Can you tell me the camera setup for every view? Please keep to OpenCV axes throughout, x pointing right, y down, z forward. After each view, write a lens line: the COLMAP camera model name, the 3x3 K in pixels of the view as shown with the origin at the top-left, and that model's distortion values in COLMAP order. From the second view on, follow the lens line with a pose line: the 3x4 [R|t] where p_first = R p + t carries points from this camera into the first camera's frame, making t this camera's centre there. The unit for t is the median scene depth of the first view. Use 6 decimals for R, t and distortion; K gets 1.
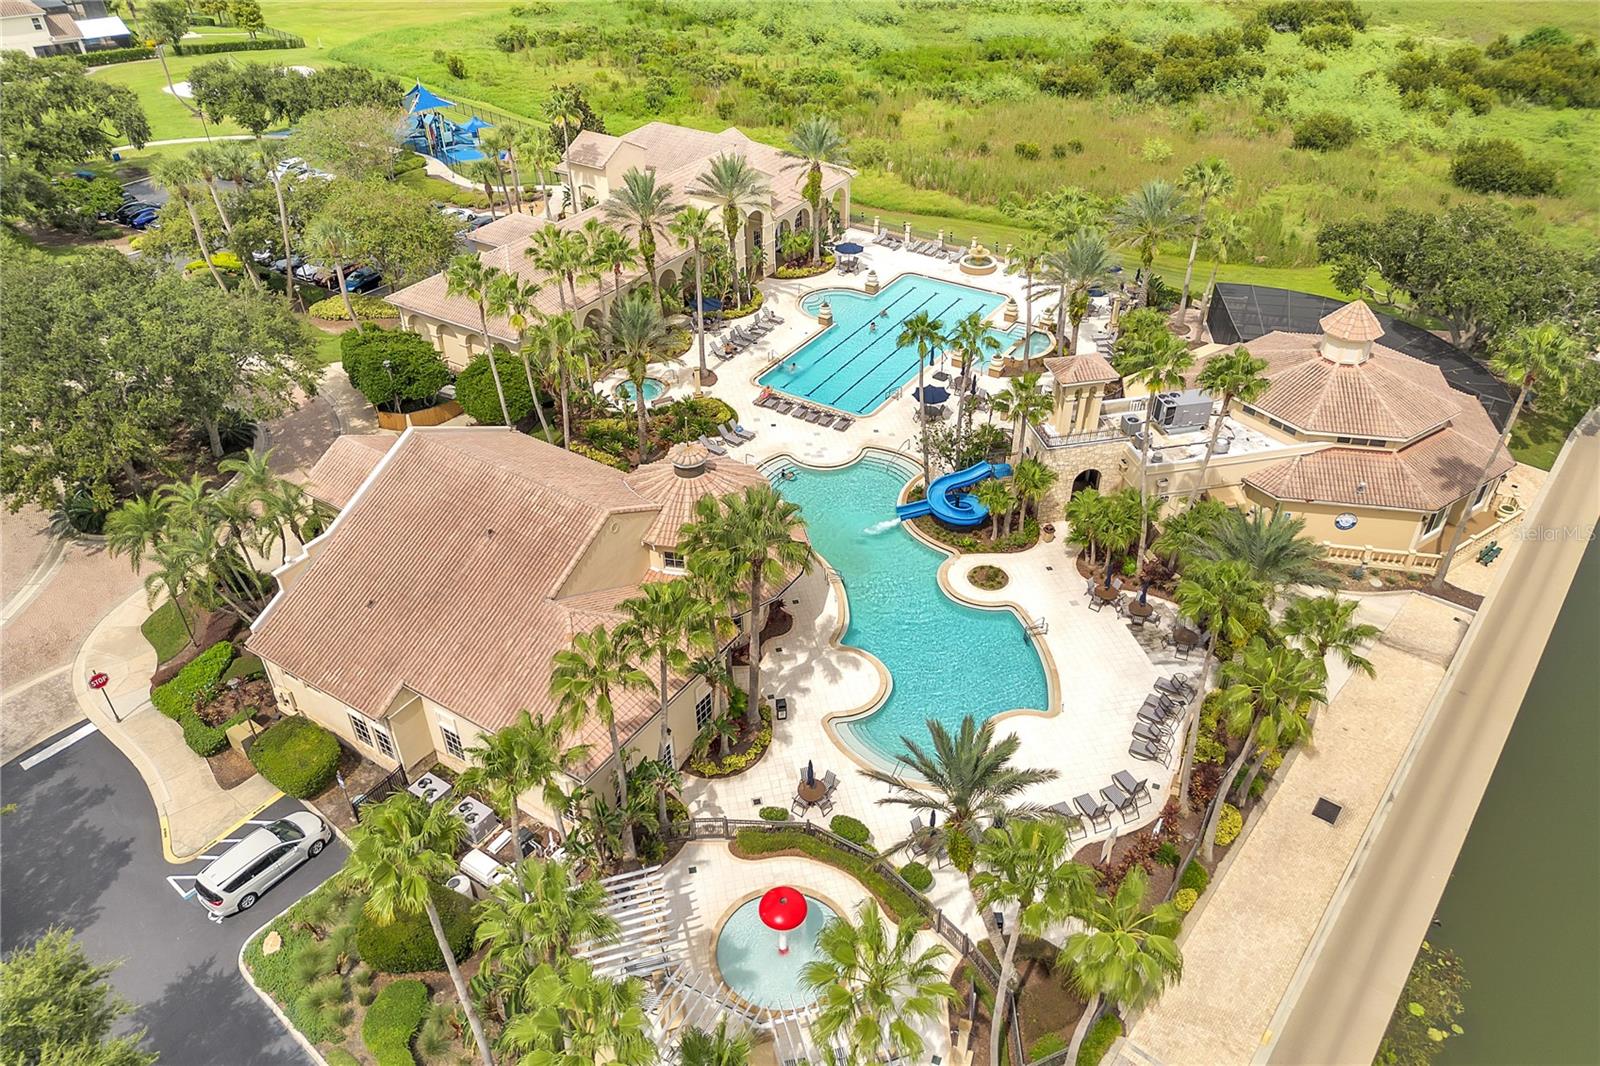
lens RADIAL K [[1115.9, 0, 812.0], [0, 1115.9, 539.7], [0, 0, 1]] dist [0.078652, -0.084019]
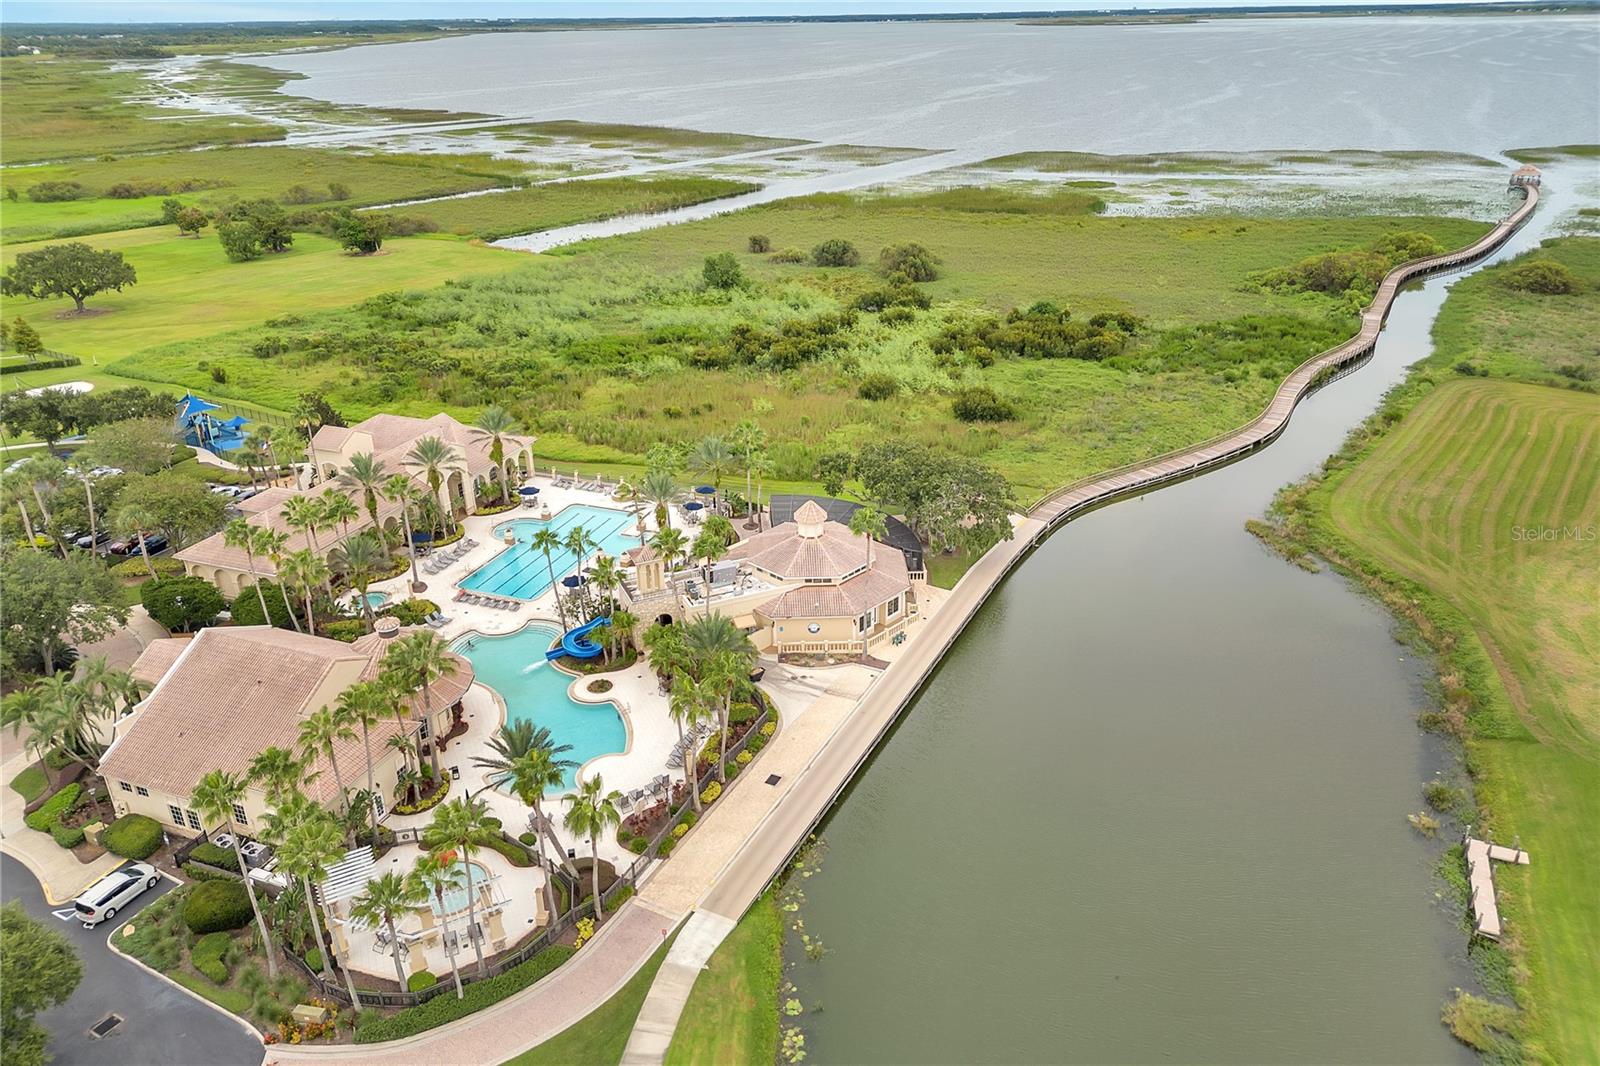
lens RADIAL K [[1115.9, 0, 812.0], [0, 1115.9, 539.7], [0, 0, 1]] dist [0.078652, -0.084019]
pose [[0.978516, -0.091465, 0.184771, 0.130364], [0.125845, 0.974860, -0.183880, 0.118191], [-0.163307, 0.203182, 0.965426, -0.463506]]
